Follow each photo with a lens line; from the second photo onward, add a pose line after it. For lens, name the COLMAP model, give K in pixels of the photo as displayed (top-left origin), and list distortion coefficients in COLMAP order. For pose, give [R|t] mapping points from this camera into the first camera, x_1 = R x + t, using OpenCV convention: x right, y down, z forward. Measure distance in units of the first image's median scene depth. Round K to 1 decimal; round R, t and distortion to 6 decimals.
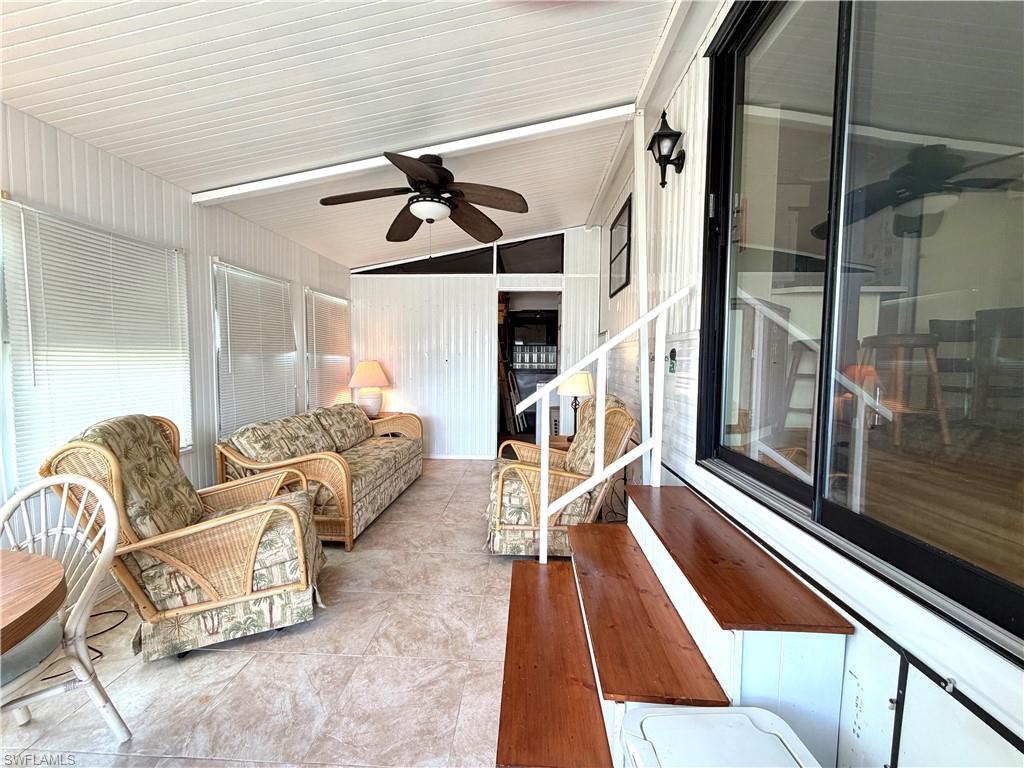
lens RADIAL K [[408.9, 0, 507.9], [0, 408.9, 386.5], [0, 0, 1]] dist [0.000864, -0.000415]
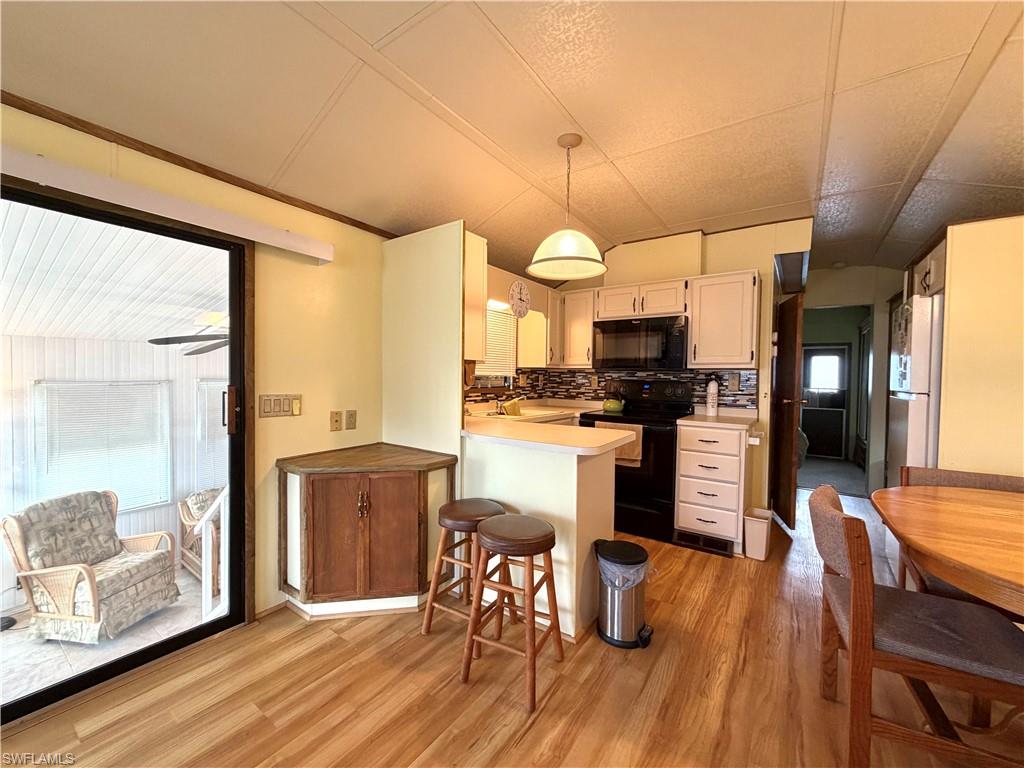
lens RADIAL K [[408.9, 0, 507.9], [0, 408.9, 386.5], [0, 0, 1]] dist [0.000864, -0.000415]
pose [[0.847115, 0.016701, -0.531148, 1.221125], [-0.042544, 0.998429, -0.036459, -0.308281], [0.529704, 0.053482, 0.846495, 0.338624]]
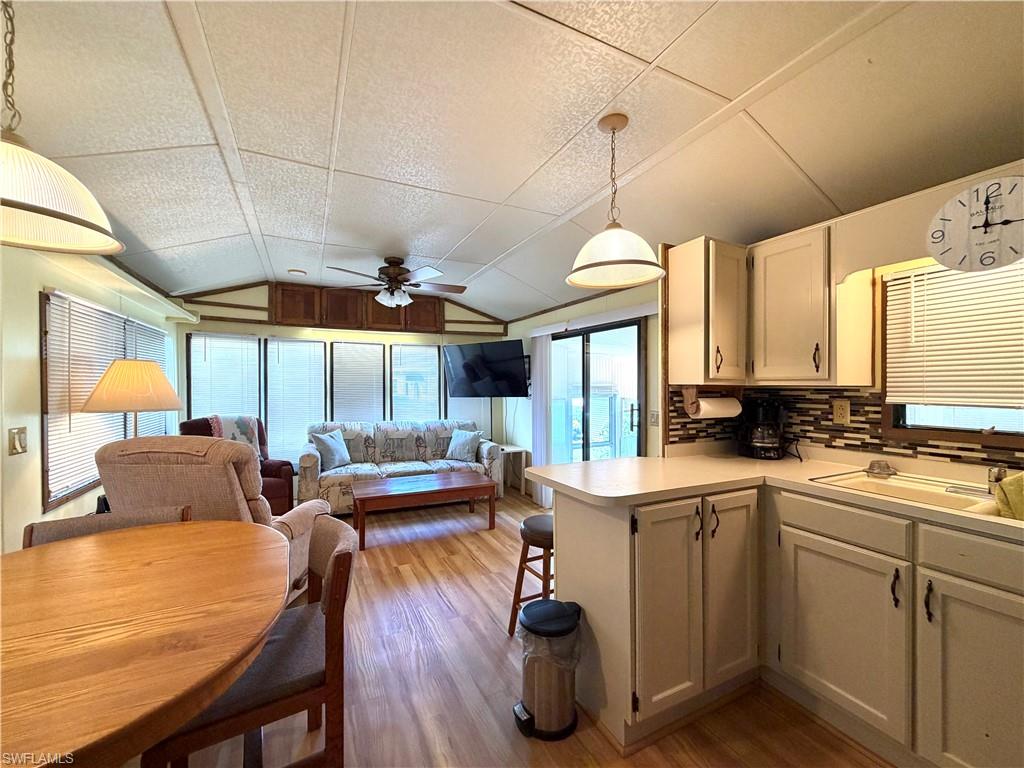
lens RADIAL K [[408.9, 0, 507.9], [0, 408.9, 386.5], [0, 0, 1]] dist [0.000864, -0.000415]
pose [[-0.871896, -0.005534, -0.489660, 1.369597], [-0.039234, 0.997511, 0.058586, -0.427477], [0.488117, 0.070292, -0.869943, 1.602699]]
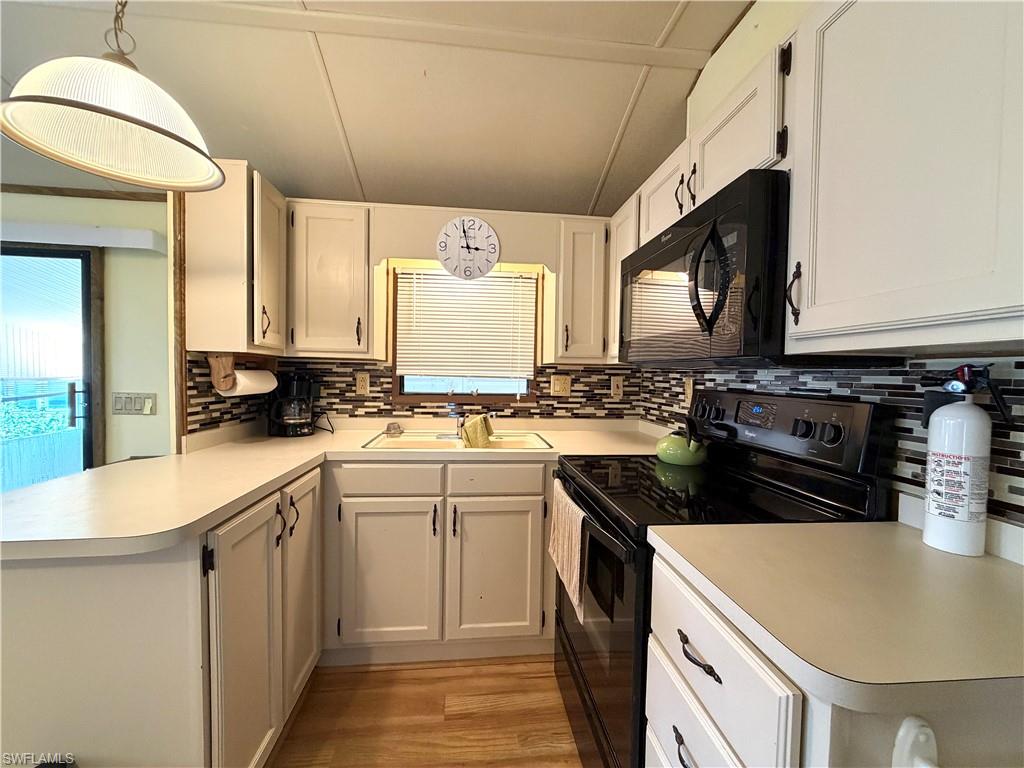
lens RADIAL K [[408.9, 0, 507.9], [0, 408.9, 386.5], [0, 0, 1]] dist [0.000864, -0.000415]
pose [[0.157450, 0.028279, -0.987122, 1.334428], [-0.083593, 0.996384, 0.015211, -0.391106], [0.983983, 0.080121, 0.159244, 1.402446]]
